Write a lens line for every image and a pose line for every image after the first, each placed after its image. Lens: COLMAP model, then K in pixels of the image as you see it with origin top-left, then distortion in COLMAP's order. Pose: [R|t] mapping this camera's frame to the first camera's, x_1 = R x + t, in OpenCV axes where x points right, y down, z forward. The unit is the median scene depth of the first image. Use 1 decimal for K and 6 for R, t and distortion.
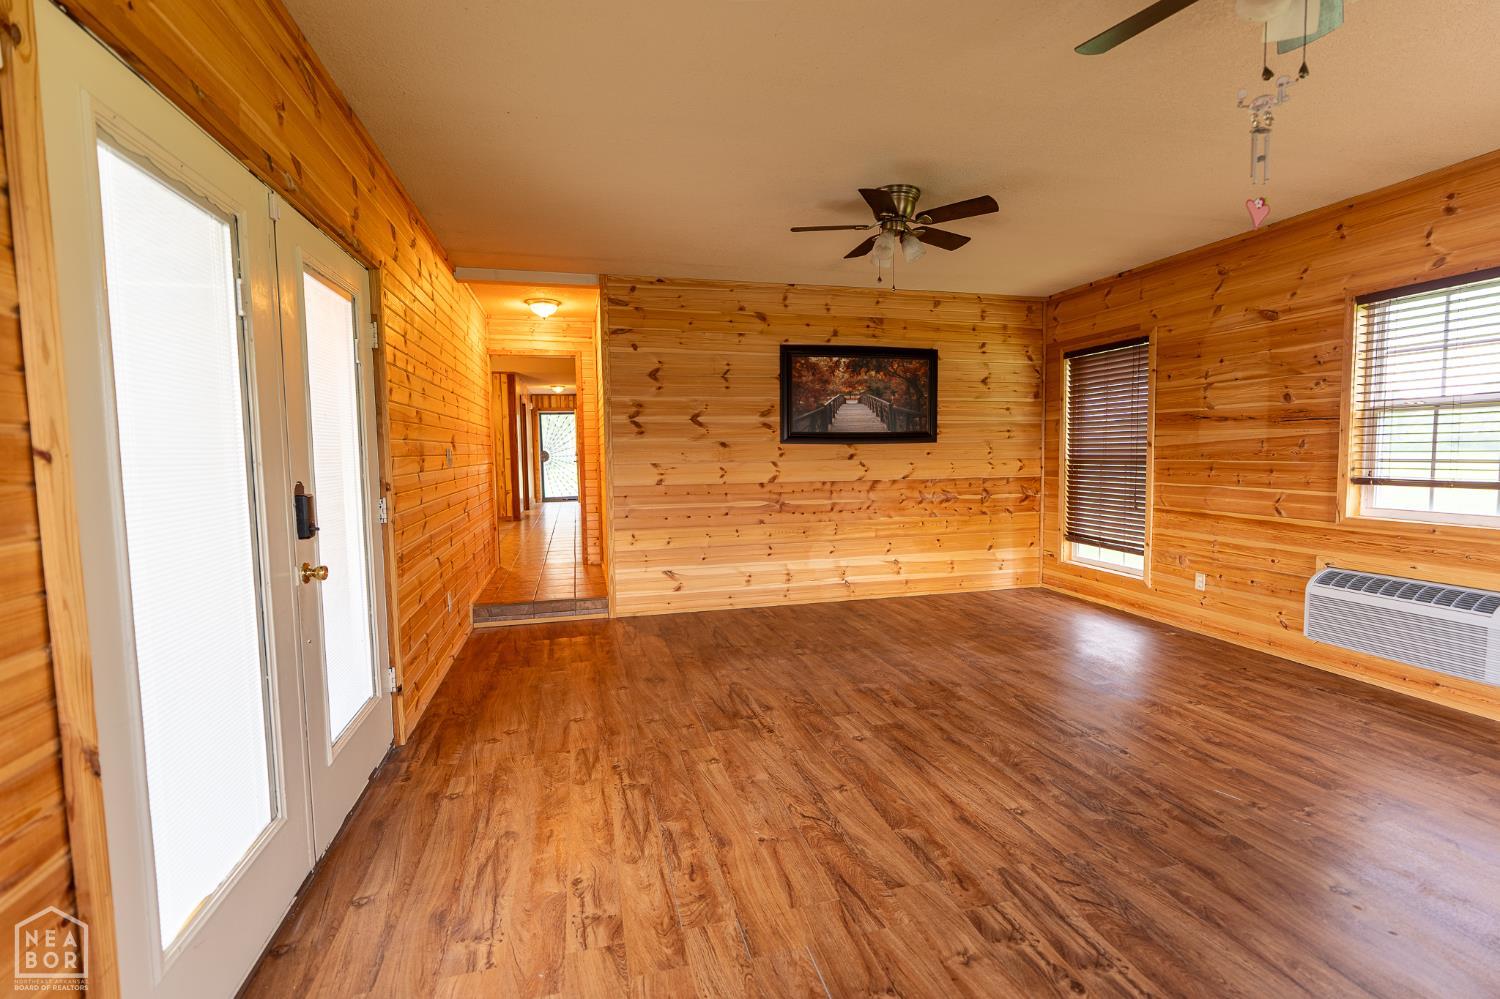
lens RADIAL K [[673.7, 0, 752.4], [0, 673.7, 498.0], [0, 0, 1]] dist [-0.005596, 0.001919]
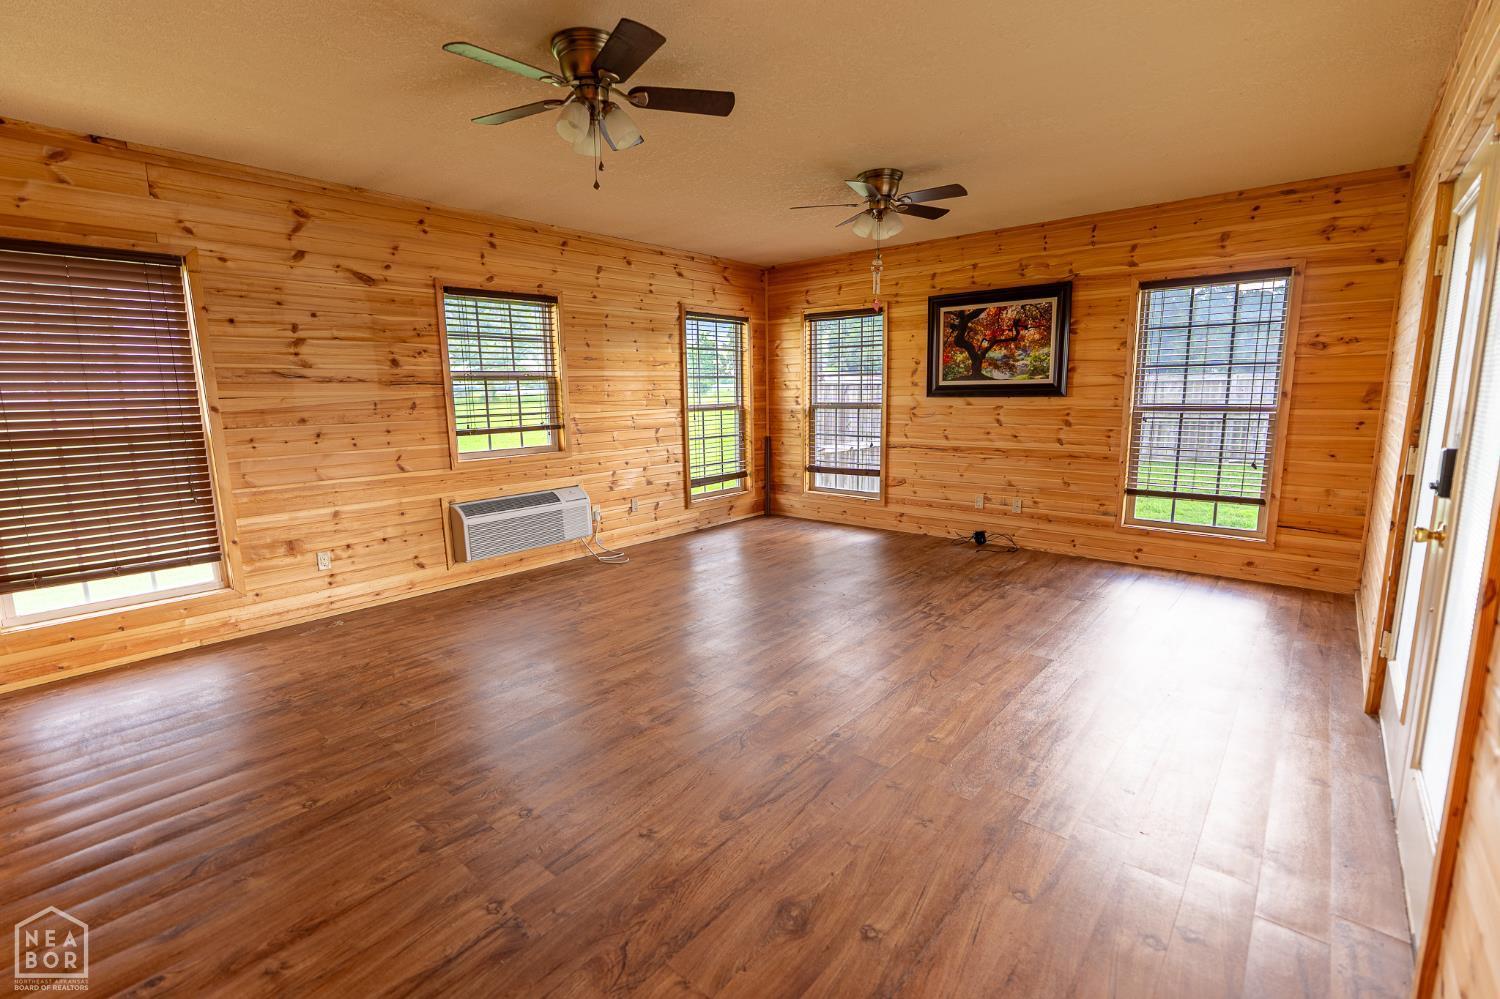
lens RADIAL K [[673.7, 0, 755.3], [0, 673.7, 495.2], [0, 0, 1]] dist [-0.005596, 0.001919]
pose [[-0.574330, -0.107147, 0.811581, -0.496087], [0.081669, 0.978952, 0.187038, -0.105887], [-0.814540, 0.173702, -0.553491, 1.287486]]
